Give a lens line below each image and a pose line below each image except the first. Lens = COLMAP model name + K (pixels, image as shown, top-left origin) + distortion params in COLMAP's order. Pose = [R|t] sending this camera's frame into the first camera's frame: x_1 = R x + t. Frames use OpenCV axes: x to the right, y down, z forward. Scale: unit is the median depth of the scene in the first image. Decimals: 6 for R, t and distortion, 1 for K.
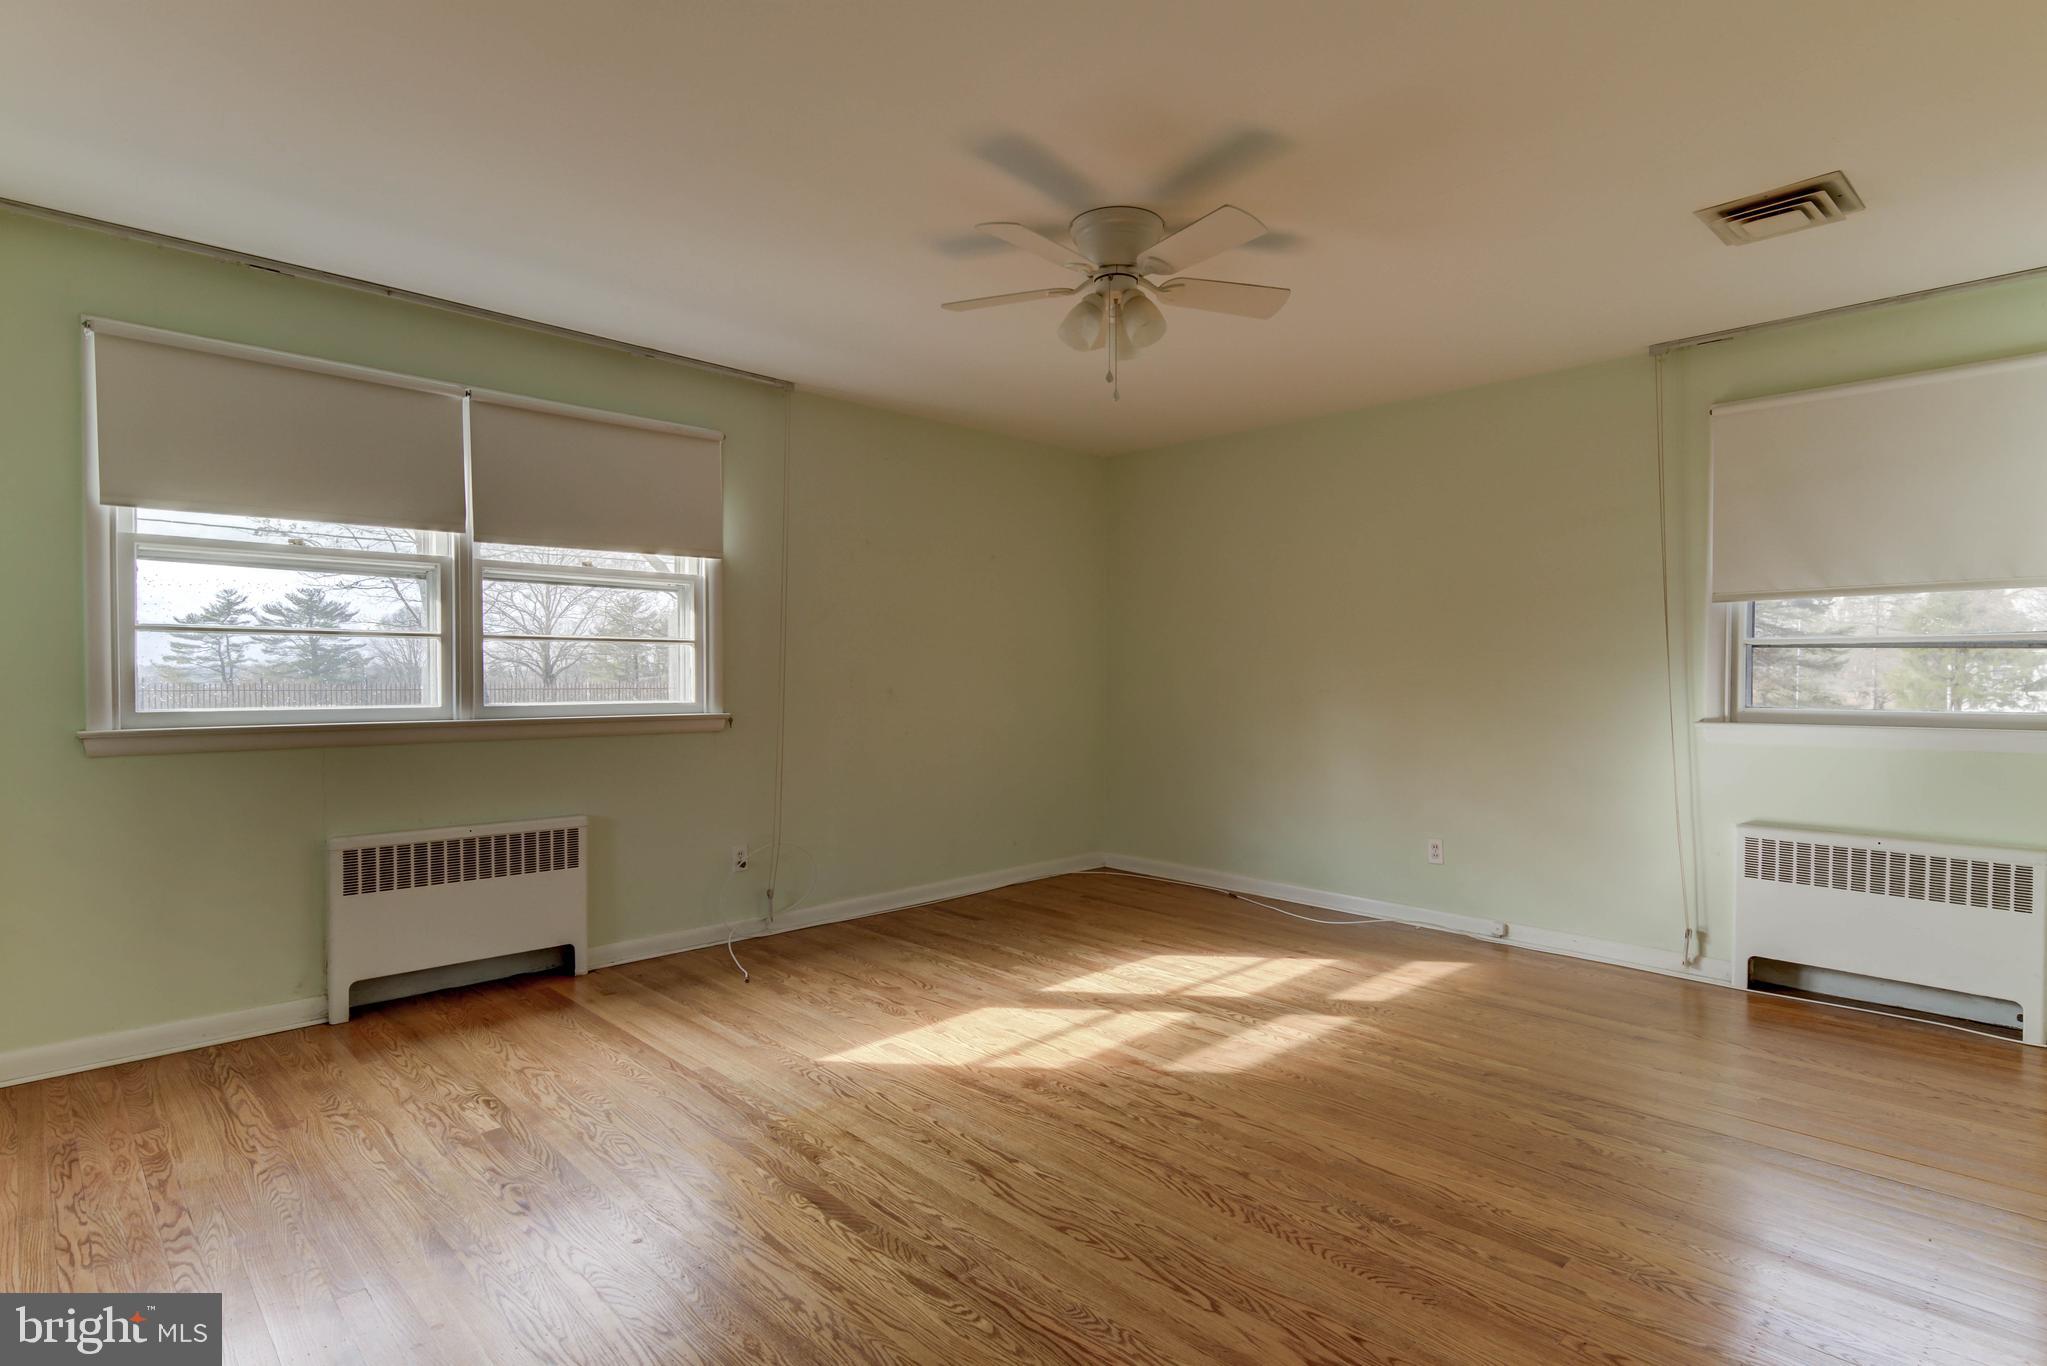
lens RADIAL K [[1031.6, 0, 1027.4], [0, 1031.6, 675.7], [0, 0, 1]] dist [0.018116, -0.003988]
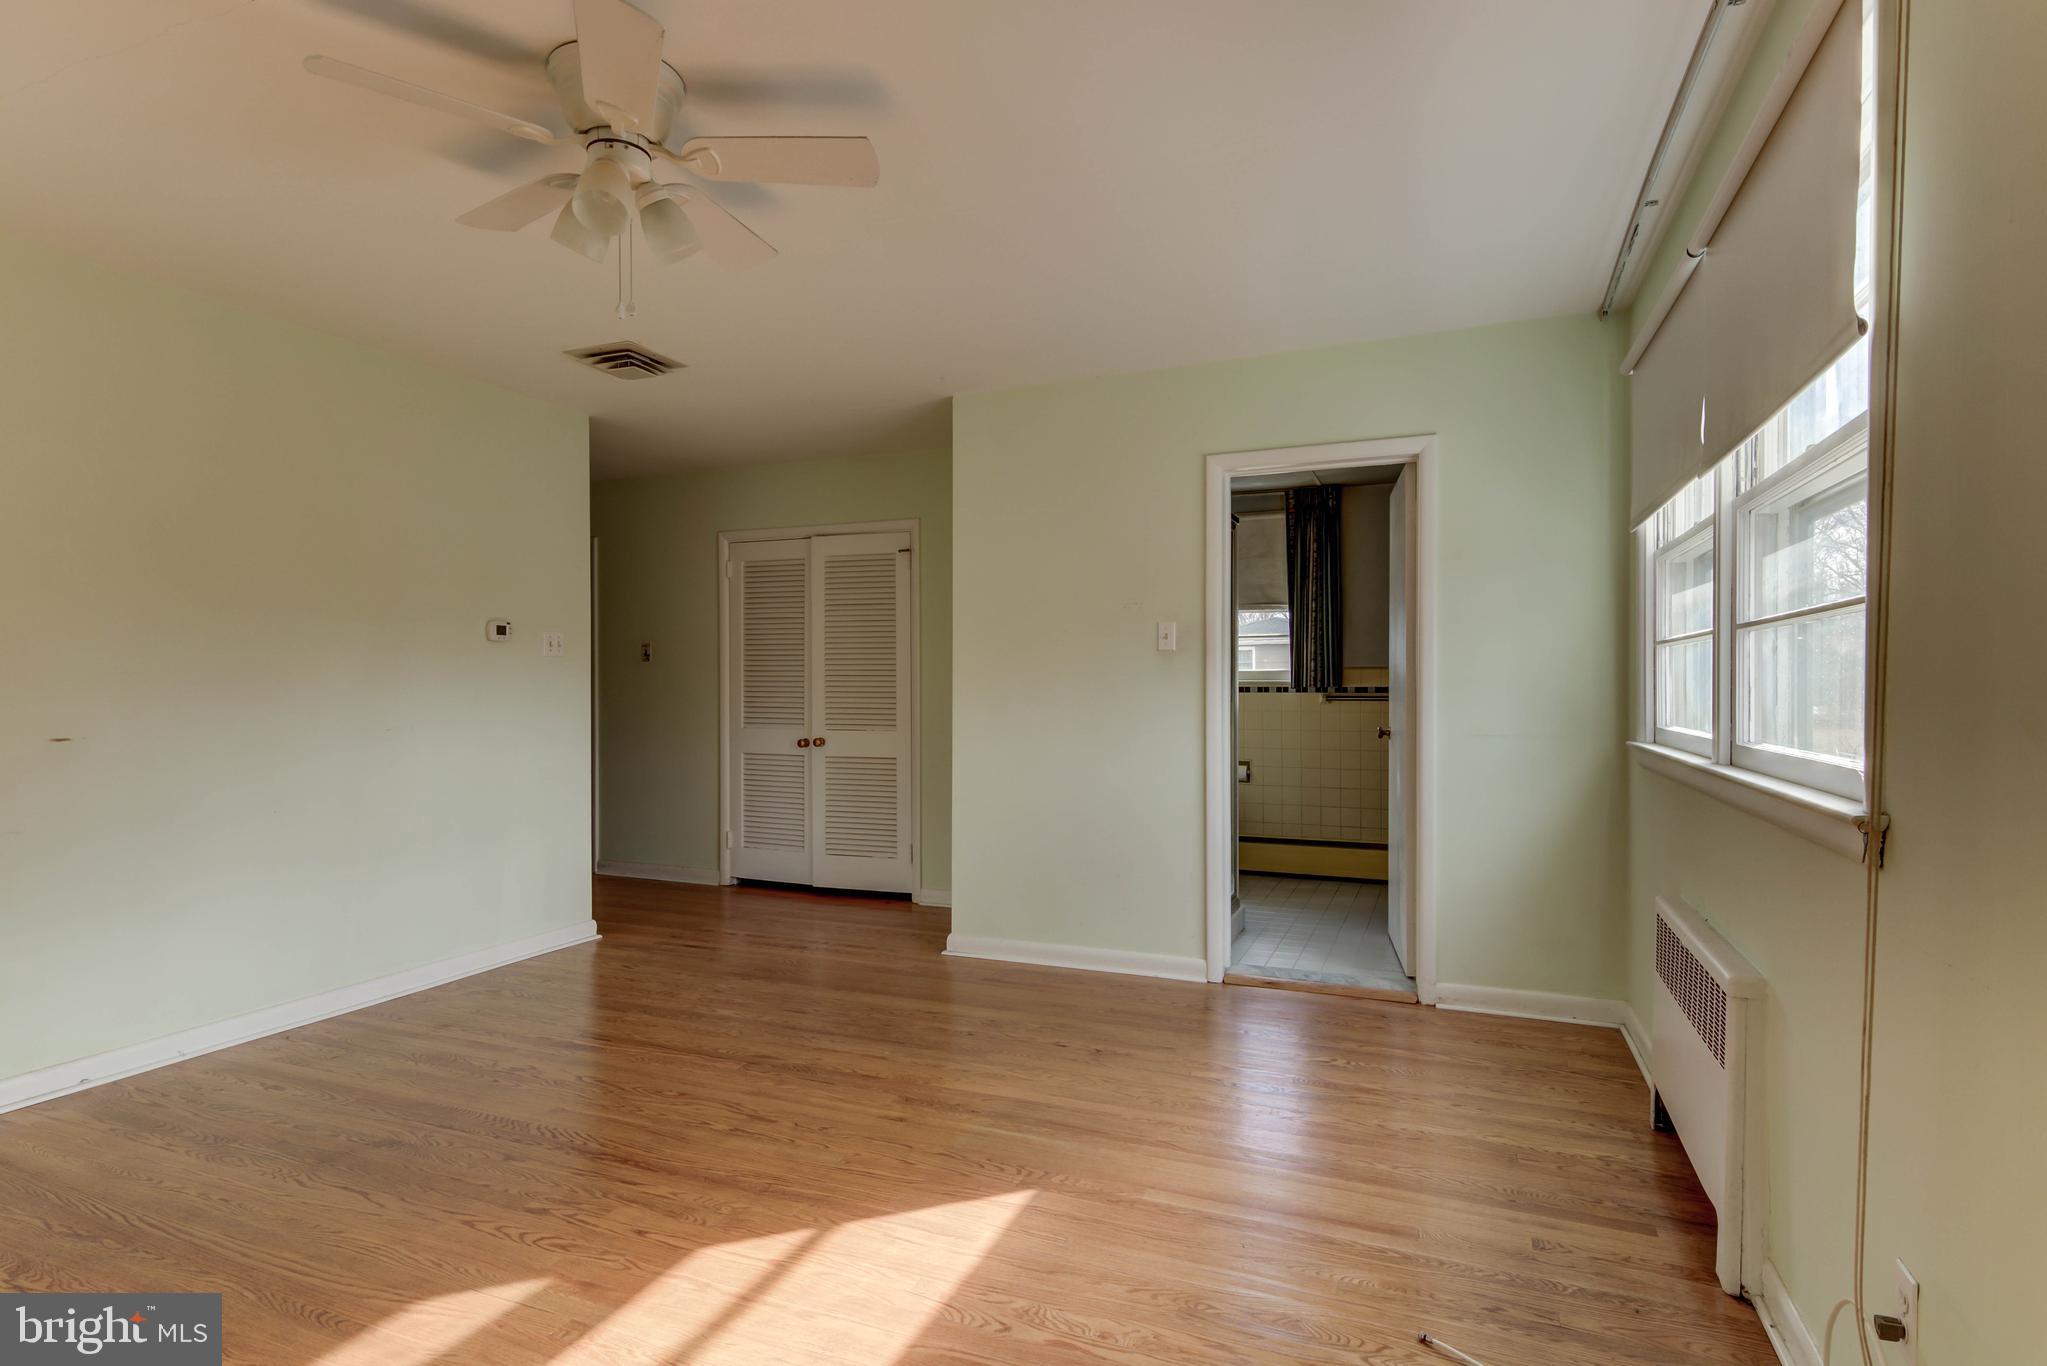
lens RADIAL K [[1031.6, 0, 1024.7], [0, 1031.6, 681.4], [0, 0, 1]] dist [0.018116, -0.003988]
pose [[-0.920897, 0.008451, -0.389715, 0.115969], [-0.003088, 0.999575, 0.028972, -0.038233], [0.389795, 0.027884, -0.920479, 1.929535]]
